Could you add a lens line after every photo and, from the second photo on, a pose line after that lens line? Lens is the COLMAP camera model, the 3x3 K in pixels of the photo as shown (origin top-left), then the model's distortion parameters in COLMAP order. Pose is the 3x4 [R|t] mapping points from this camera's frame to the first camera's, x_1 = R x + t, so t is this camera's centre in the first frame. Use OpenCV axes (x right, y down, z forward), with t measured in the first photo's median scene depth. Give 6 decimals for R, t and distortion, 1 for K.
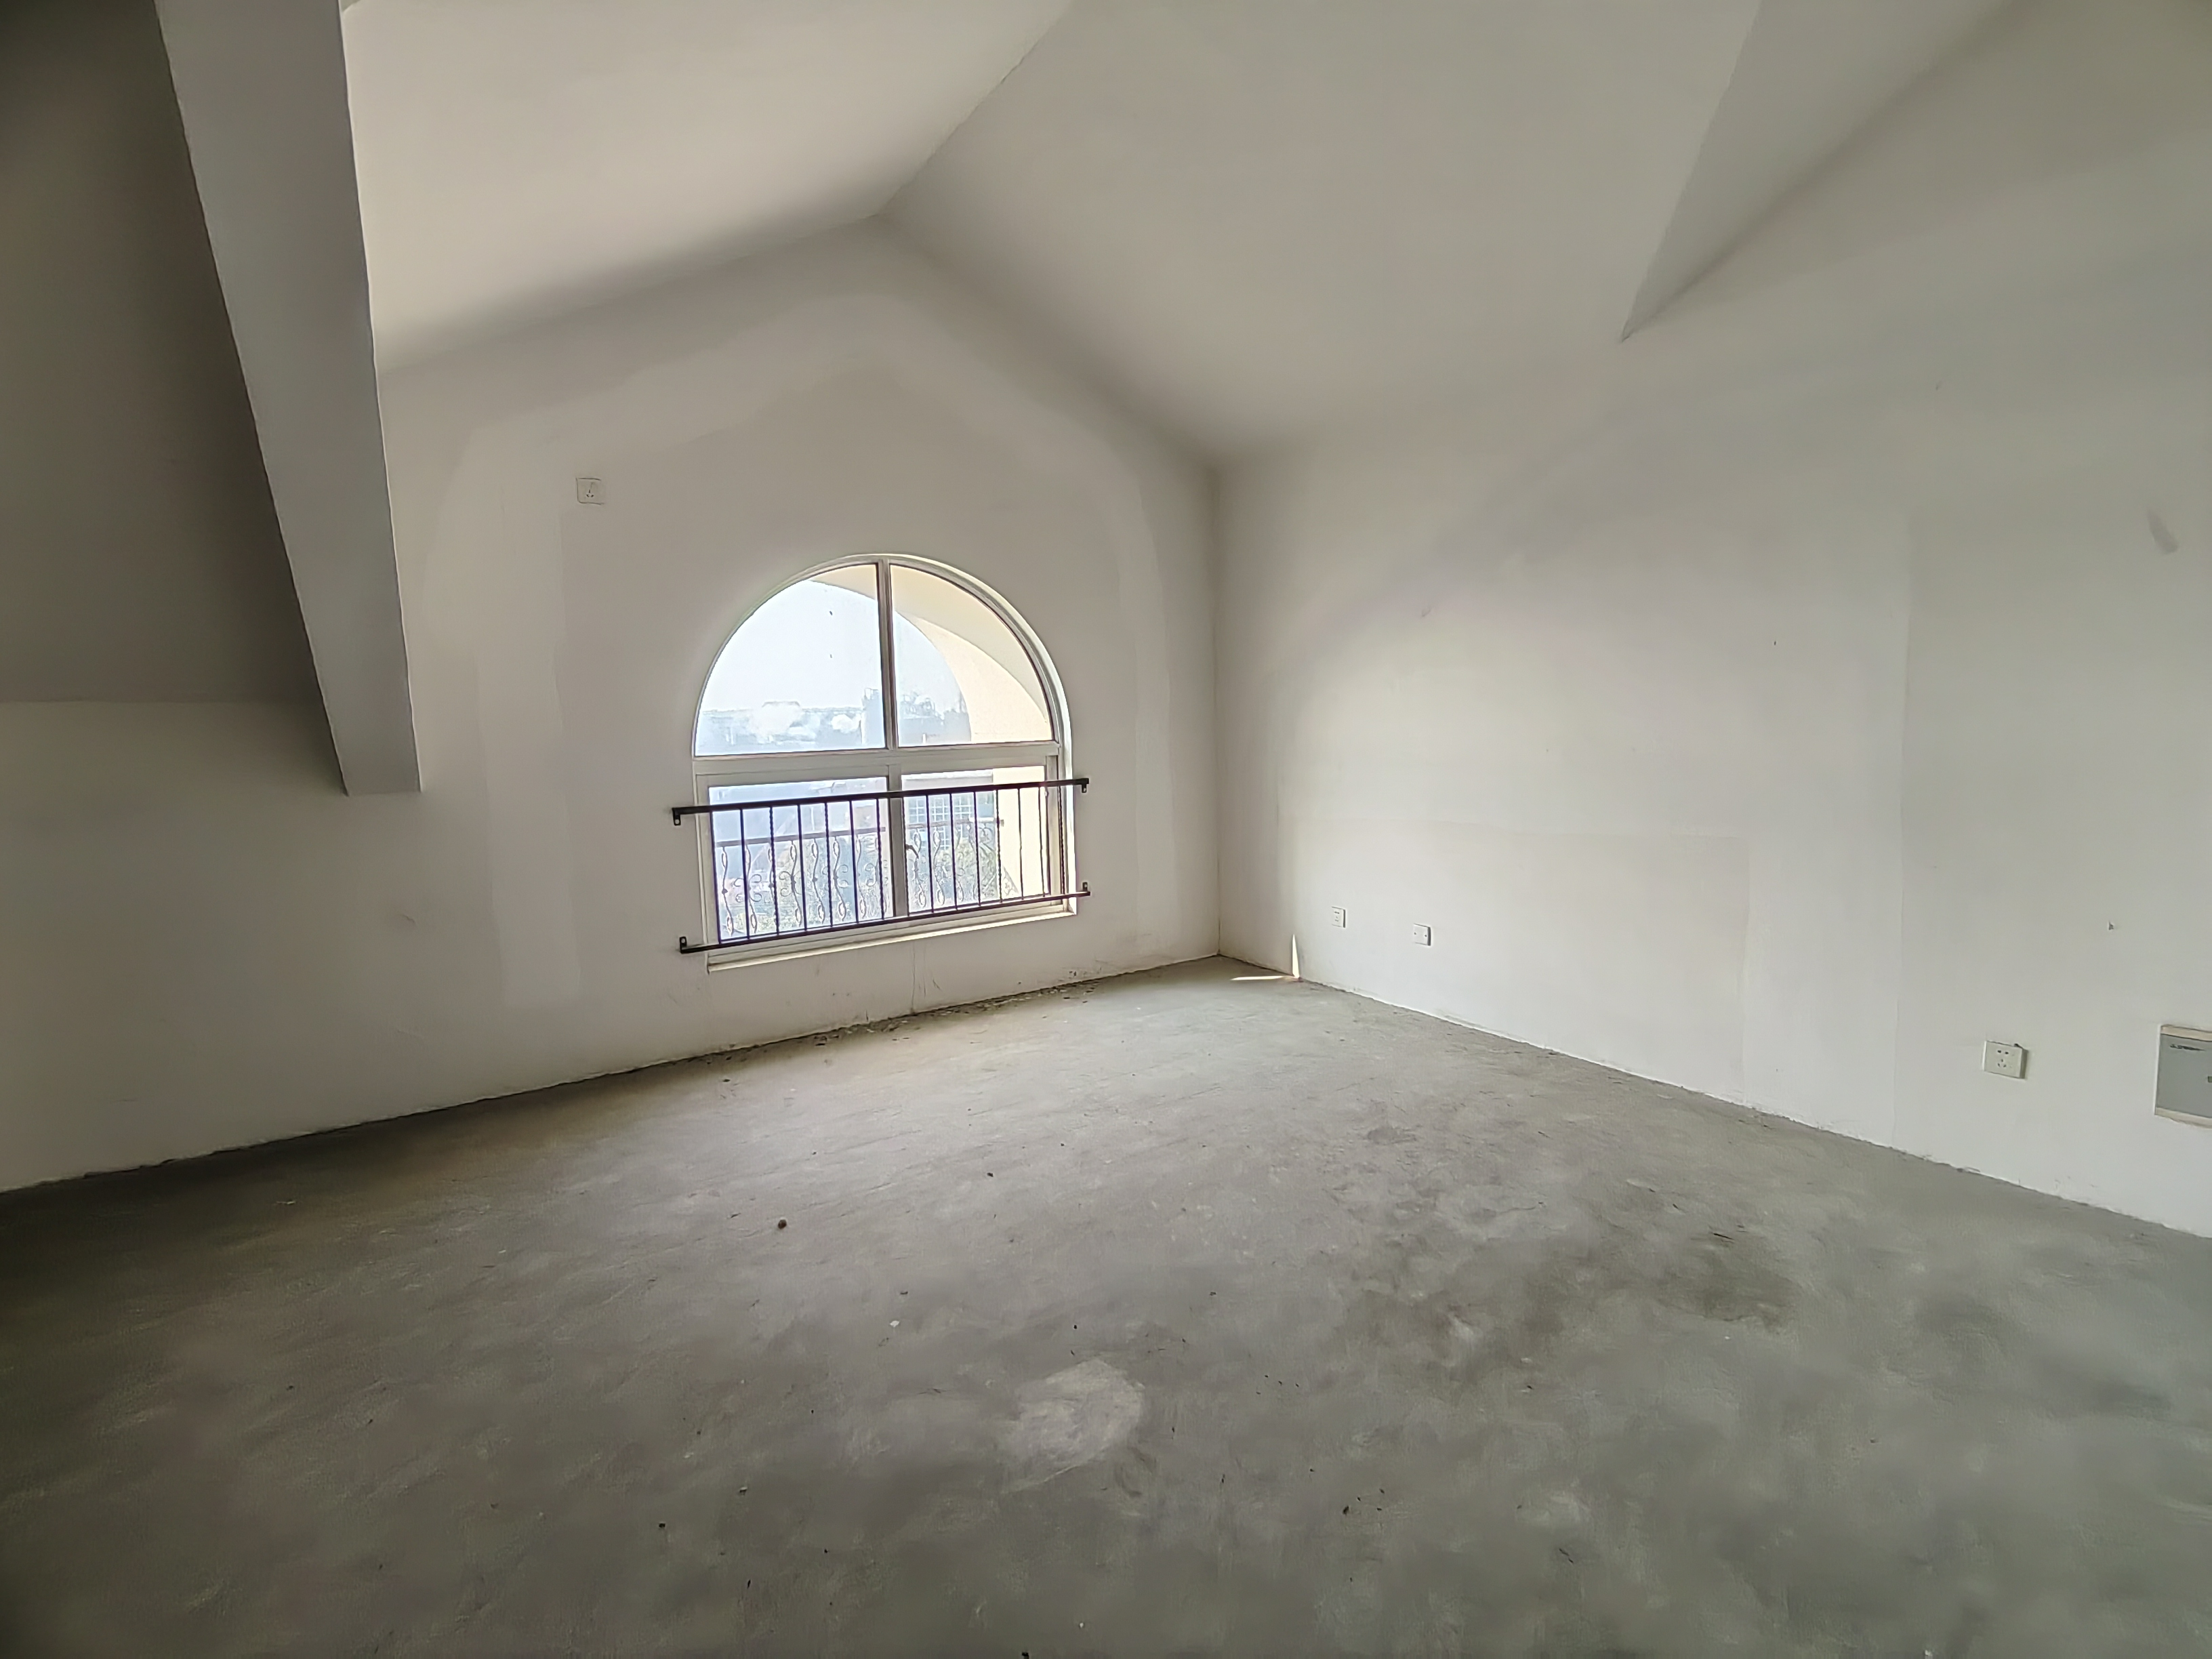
lens RADIAL K [[1056.8, 0, 1116.9], [0, 1056.8, 826.9], [0, 0, 1]] dist [-0.003295, -0.006152]
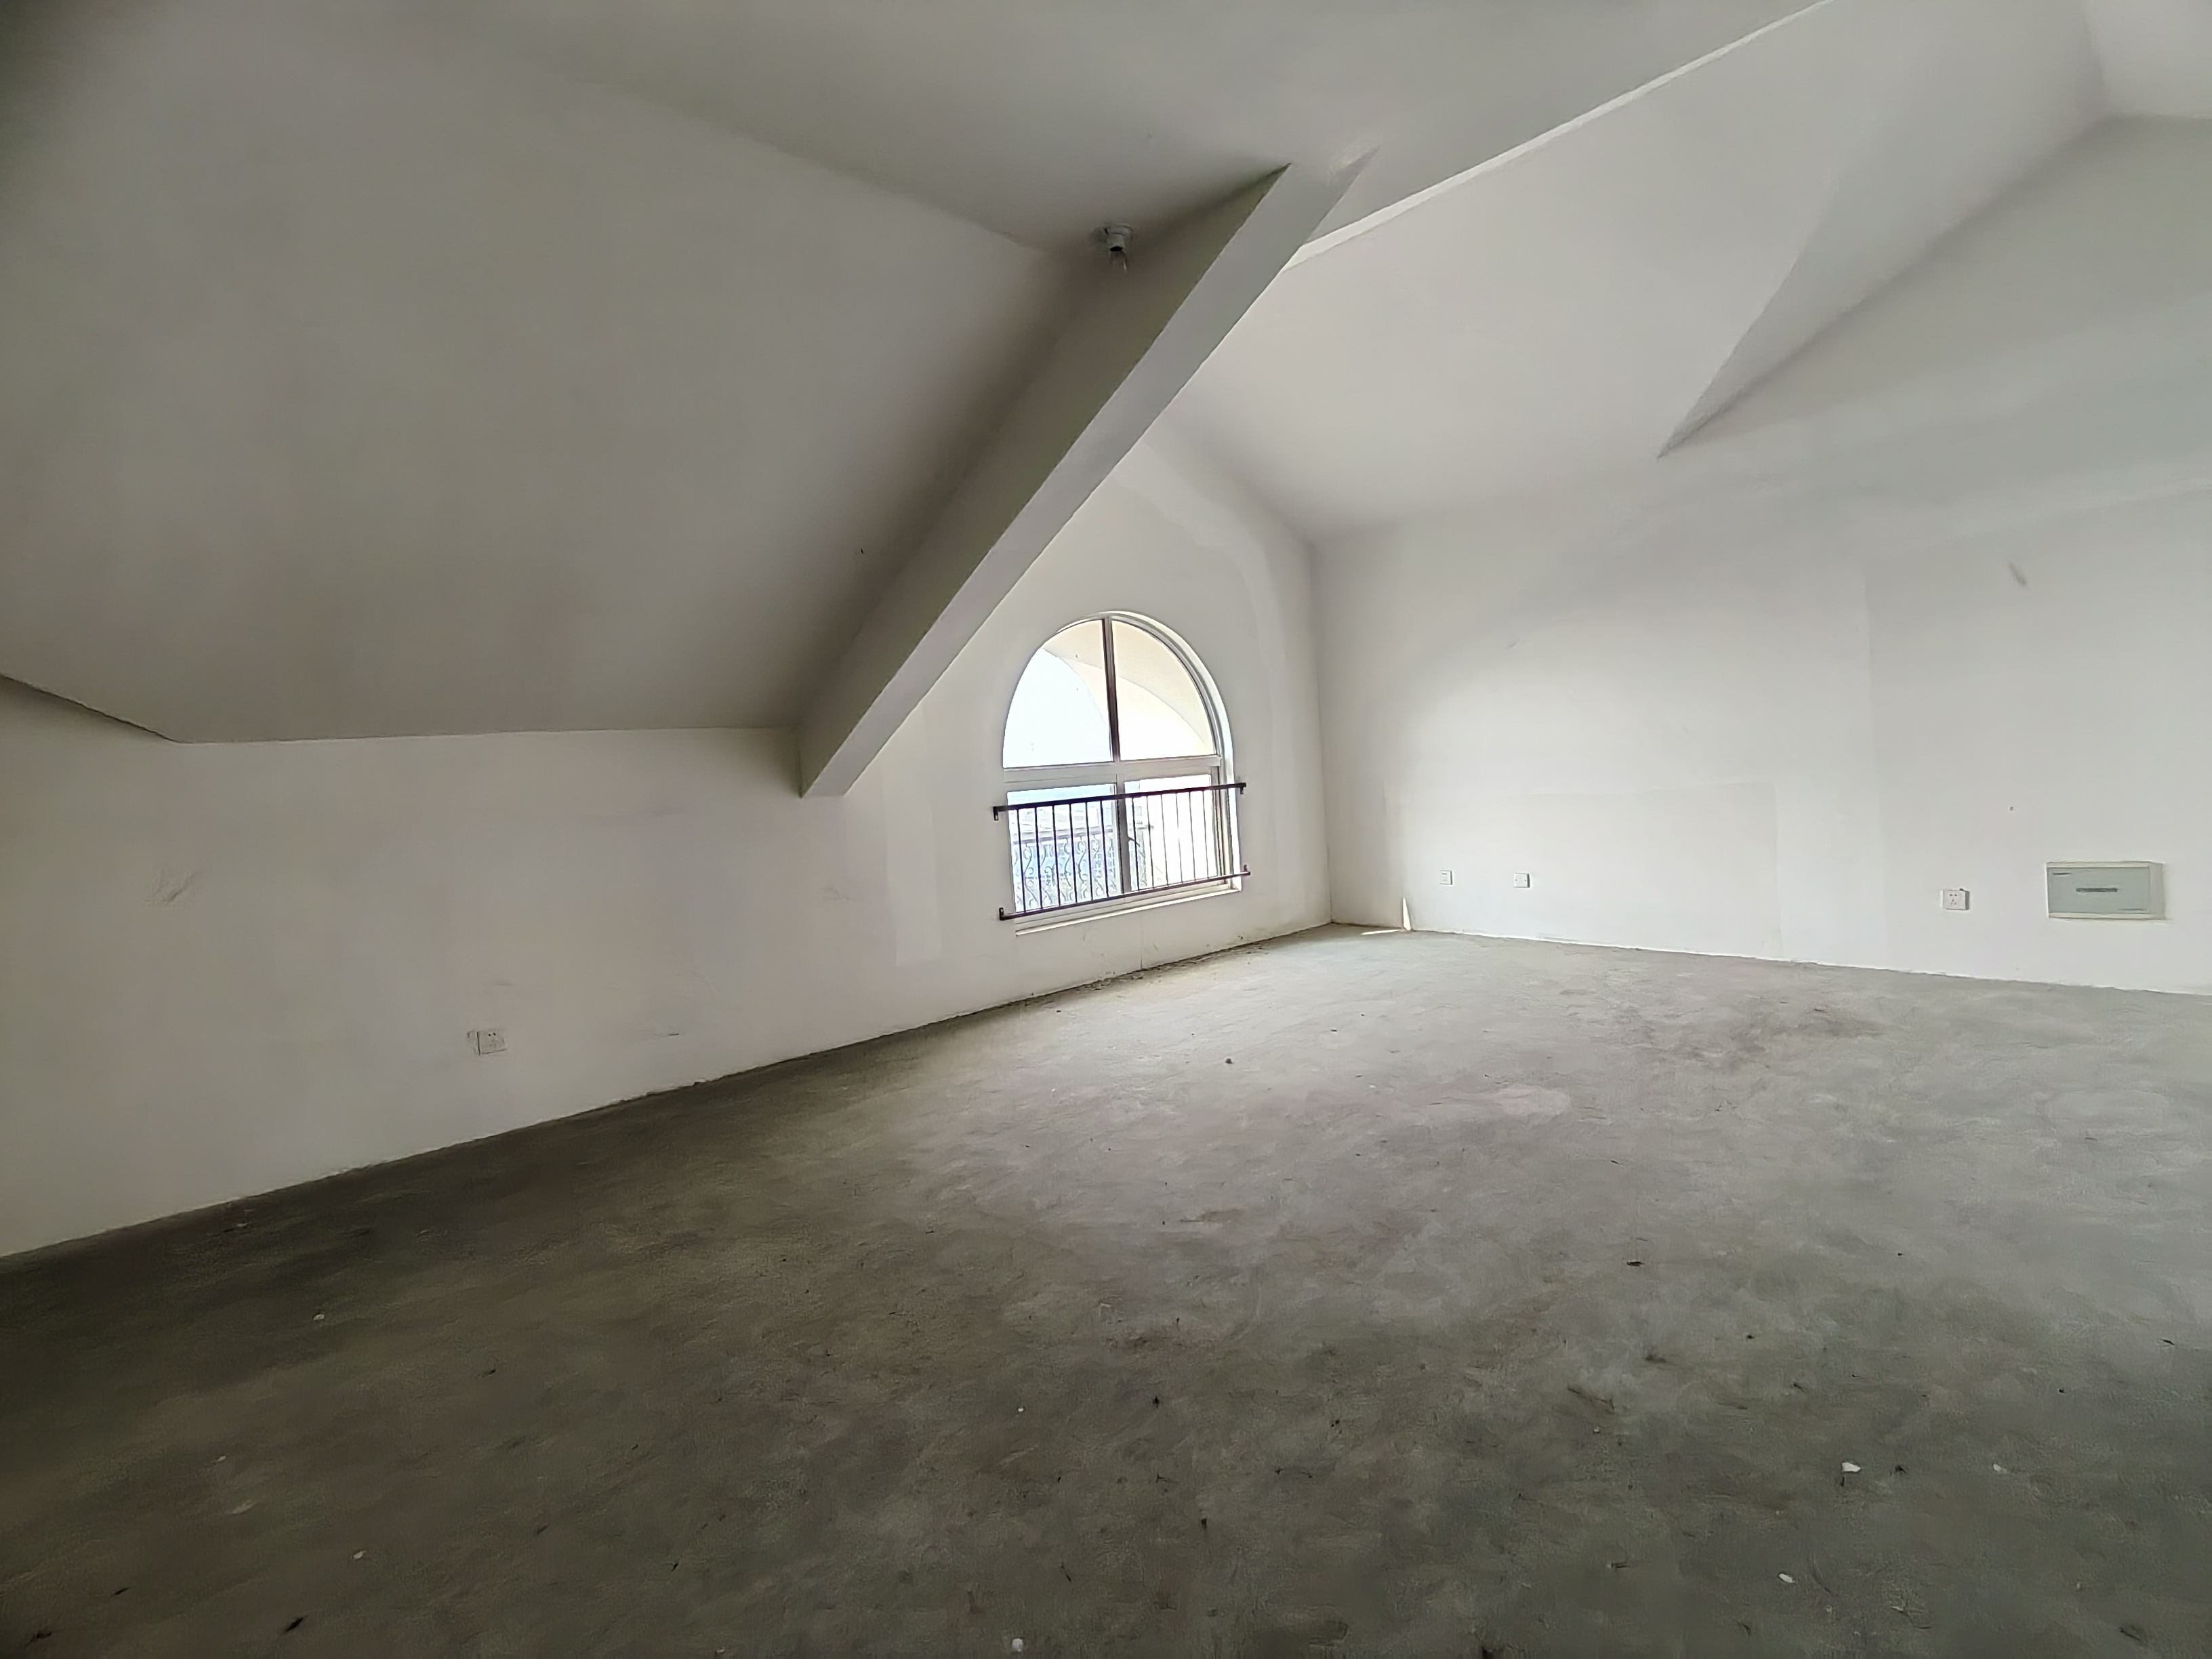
lens RADIAL K [[1056.8, 0, 1121.2], [0, 1056.8, 815.1], [0, 0, 1]] dist [-0.003295, -0.006152]
pose [[0.989557, -0.050391, 0.135050, -0.394302], [0.059571, 0.996117, -0.064819, 0.076000], [-0.131260, 0.072187, 0.988716, -0.272406]]
